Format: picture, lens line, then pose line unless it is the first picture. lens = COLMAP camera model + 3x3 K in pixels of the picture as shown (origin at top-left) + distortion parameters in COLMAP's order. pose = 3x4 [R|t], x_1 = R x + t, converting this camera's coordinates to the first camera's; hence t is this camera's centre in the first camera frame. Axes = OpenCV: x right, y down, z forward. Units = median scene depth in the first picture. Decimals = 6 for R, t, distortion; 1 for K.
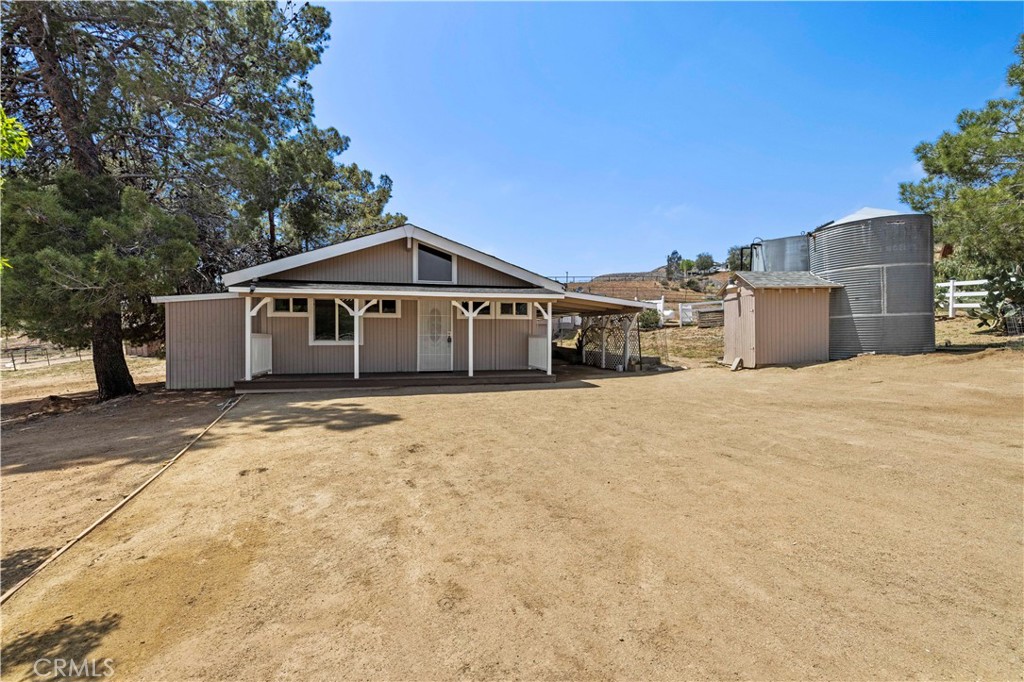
lens RADIAL K [[432.3, 0, 512.0], [0, 432.3, 341.0], [0, 0, 1]] dist [0.001265, 0.000340]
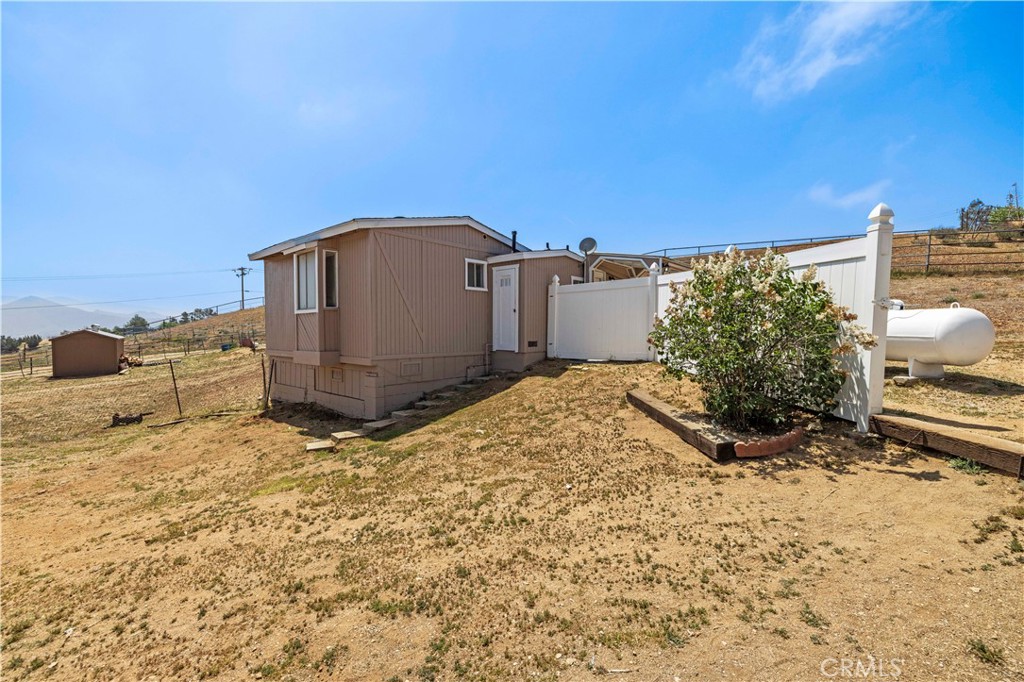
lens RADIAL K [[432.3, 0, 512.0], [0, 432.3, 341.0], [0, 0, 1]] dist [0.001265, 0.000340]
pose [[0.897582, 0.013366, -0.440645, 0.763723], [-0.006488, 0.999833, 0.017113, -0.157595], [0.440800, -0.012502, 0.897518, 2.060849]]
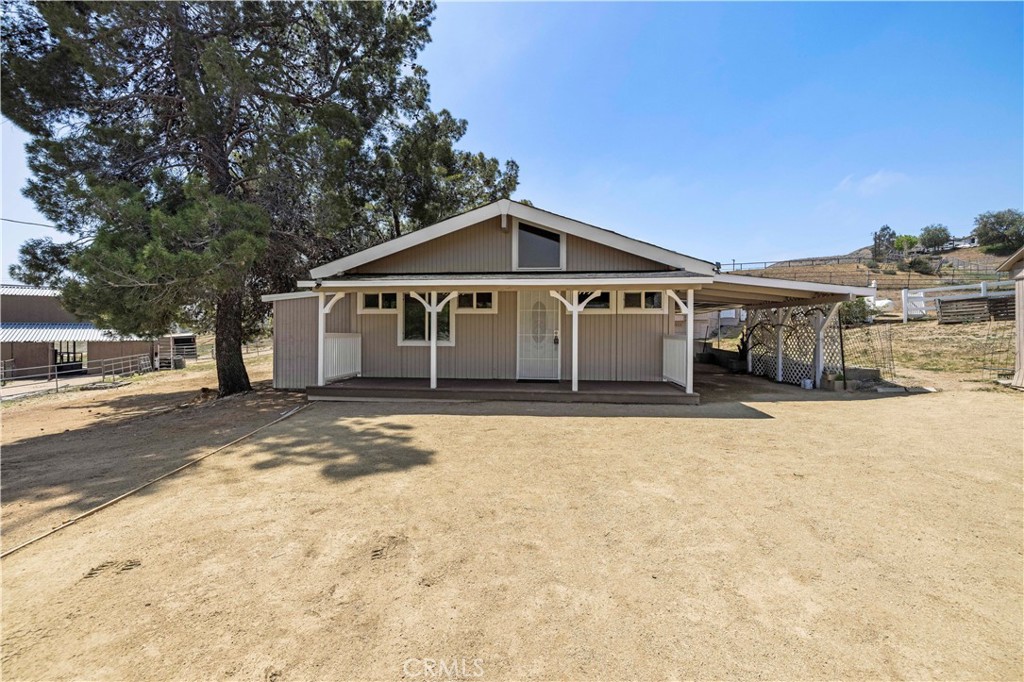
lens RADIAL K [[436.0, 0, 510.6], [0, 436.0, 335.1], [0, 0, 1]] dist [0.002655, 0.000565]
pose [[0.940444, 0.005989, -0.339897, 0.047341], [-0.007350, 0.999969, -0.002717, -0.010293], [0.339870, 0.005054, 0.940459, 0.211945]]
